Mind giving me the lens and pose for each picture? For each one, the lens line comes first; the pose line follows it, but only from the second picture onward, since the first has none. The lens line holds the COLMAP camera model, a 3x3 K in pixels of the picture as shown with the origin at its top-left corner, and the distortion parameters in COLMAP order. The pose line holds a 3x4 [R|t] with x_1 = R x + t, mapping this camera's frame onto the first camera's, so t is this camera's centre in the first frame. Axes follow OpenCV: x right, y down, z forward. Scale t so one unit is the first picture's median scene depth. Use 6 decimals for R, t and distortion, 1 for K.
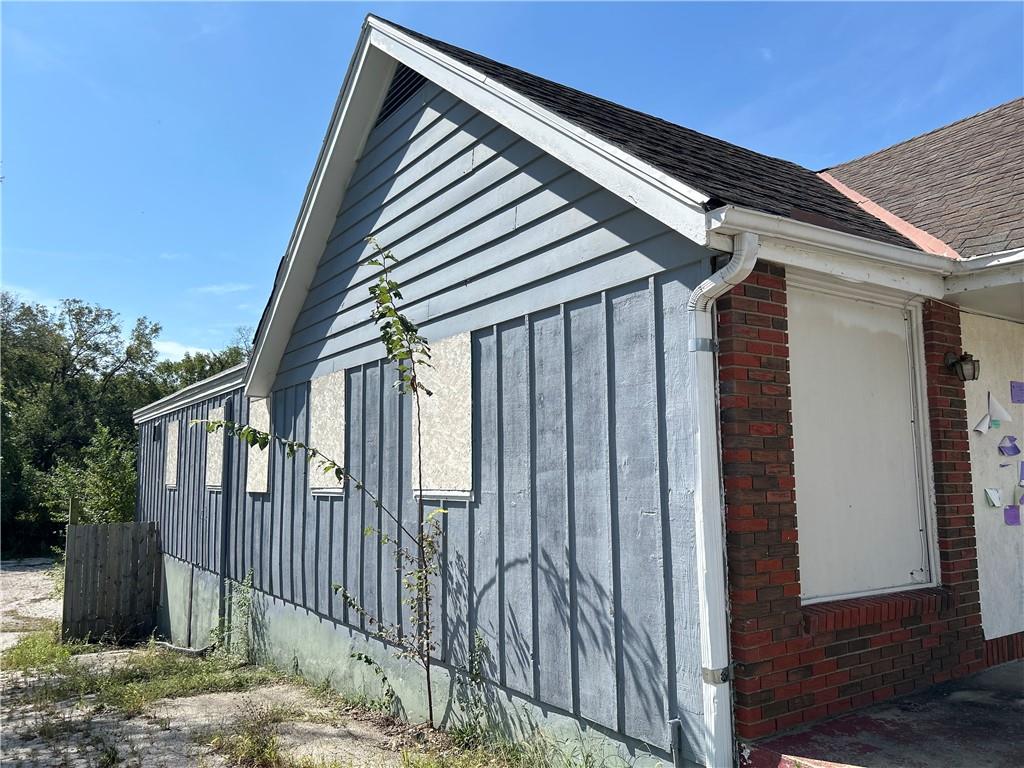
lens RADIAL K [[773.2, 0, 514.5], [0, 773.2, 384.4], [0, 0, 1]] dist [0.048813, -0.053076]
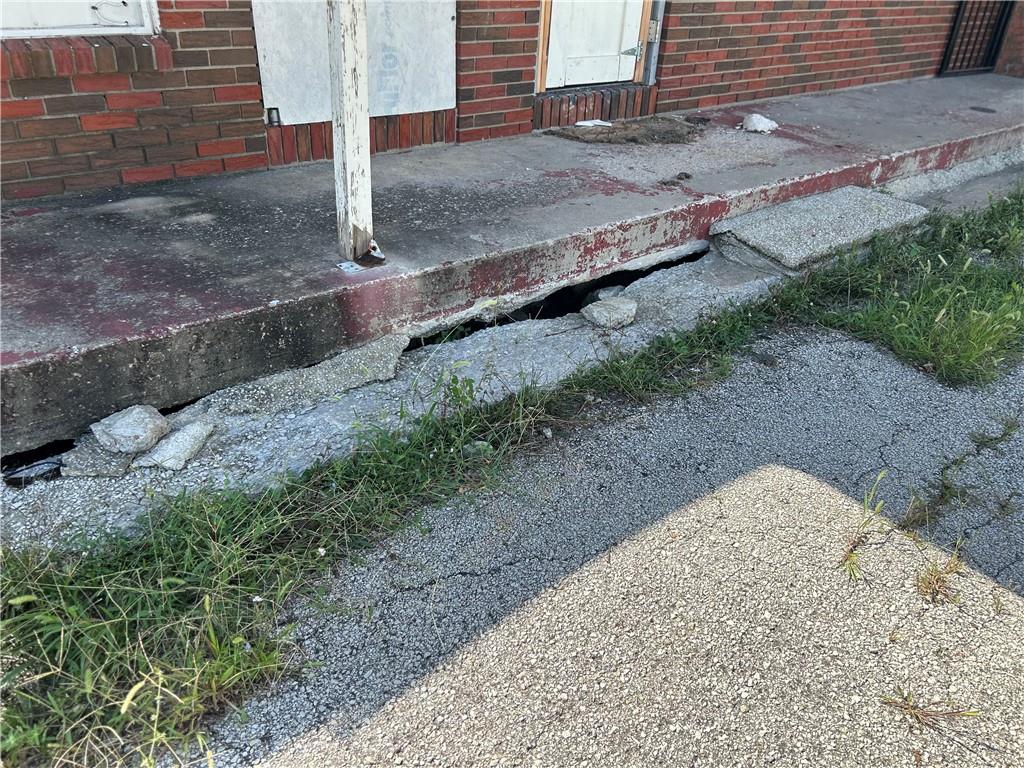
lens RADIAL K [[773.2, 0, 509.2], [0, 773.2, 387.7], [0, 0, 1]] dist [0.048813, -0.053076]
pose [[0.994328, 0.011258, 0.105764, 0.796162], [-0.073521, 0.791320, 0.606965, 0.087232], [-0.076860, -0.611298, 0.787659, 0.333055]]
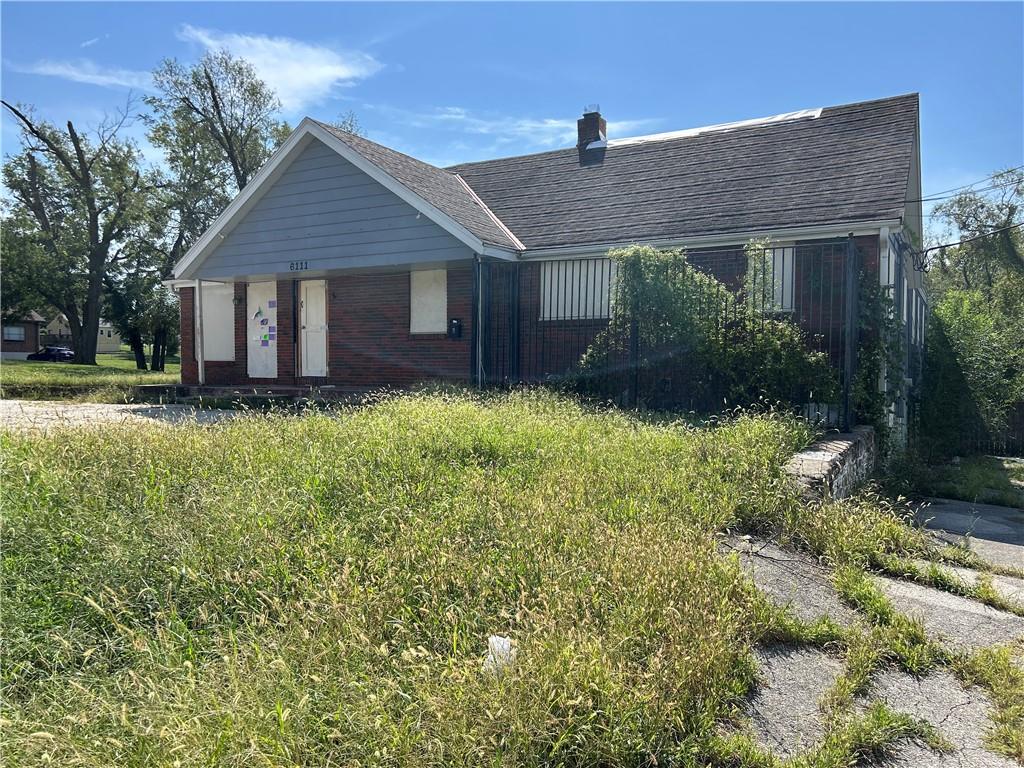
lens RADIAL K [[773.2, 0, 517.5], [0, 773.2, 378.3], [0, 0, 1]] dist [0.048813, -0.053076]
pose [[0.449827, 0.028554, -0.892659, 4.652714], [0.094882, 0.992305, 0.079554, 0.181451], [0.888062, -0.120482, 0.443656, 0.564544]]
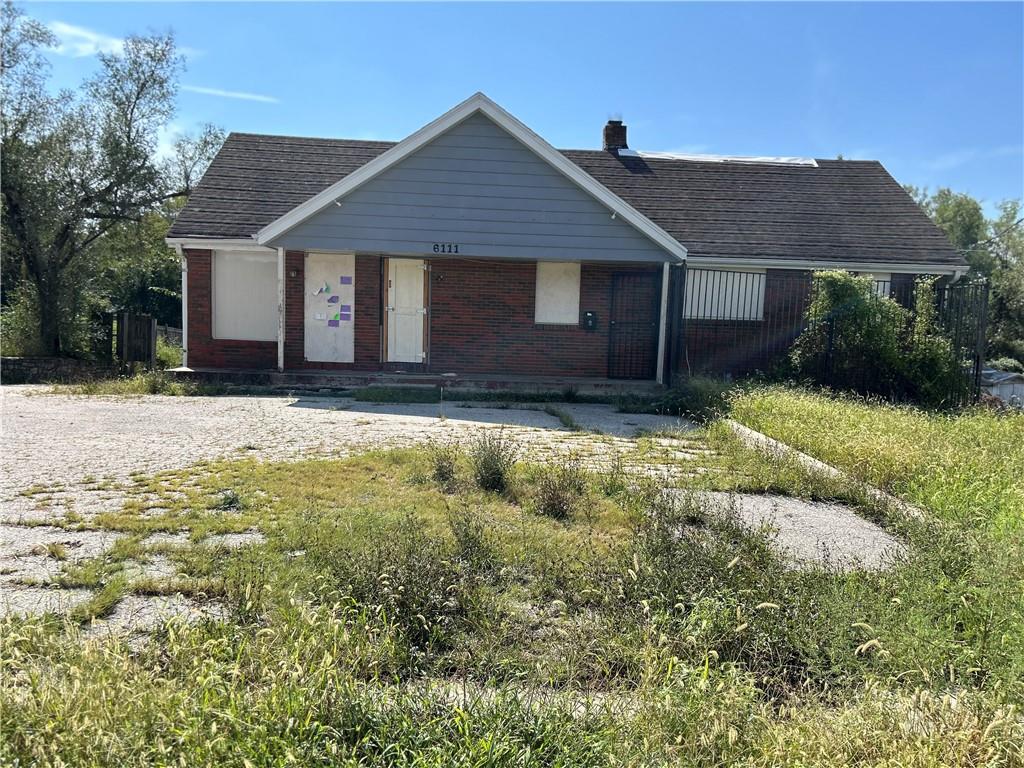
lens RADIAL K [[773.2, 0, 508.9], [0, 773.2, 391.6], [0, 0, 1]] dist [0.048813, -0.053076]
pose [[0.850926, 0.078236, -0.519427, 3.162378], [0.017770, 0.983993, 0.177319, -0.096816], [0.524985, -0.160115, 0.835915, -1.294119]]
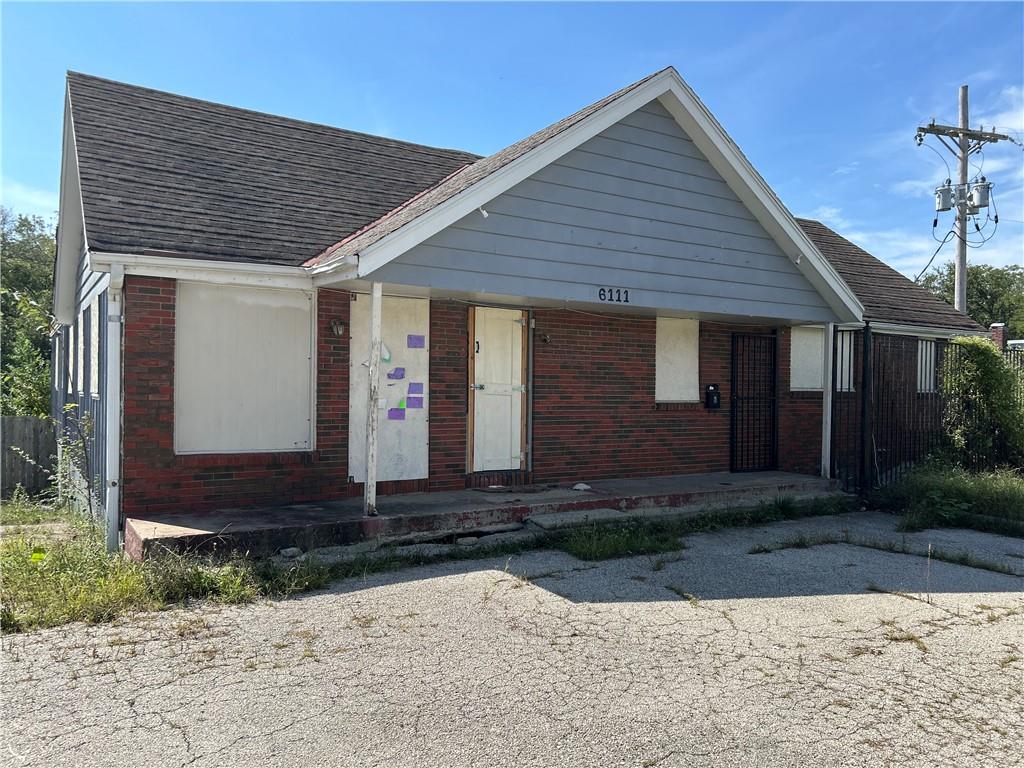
lens RADIAL K [[773.2, 0, 509.2], [0, 773.2, 385.3], [0, 0, 1]] dist [0.048813, -0.053076]
pose [[0.999193, 0.023264, -0.032733, 1.093700], [-0.019438, 0.993442, 0.112677, -0.104097], [0.035140, -0.111950, 0.993092, -0.765652]]
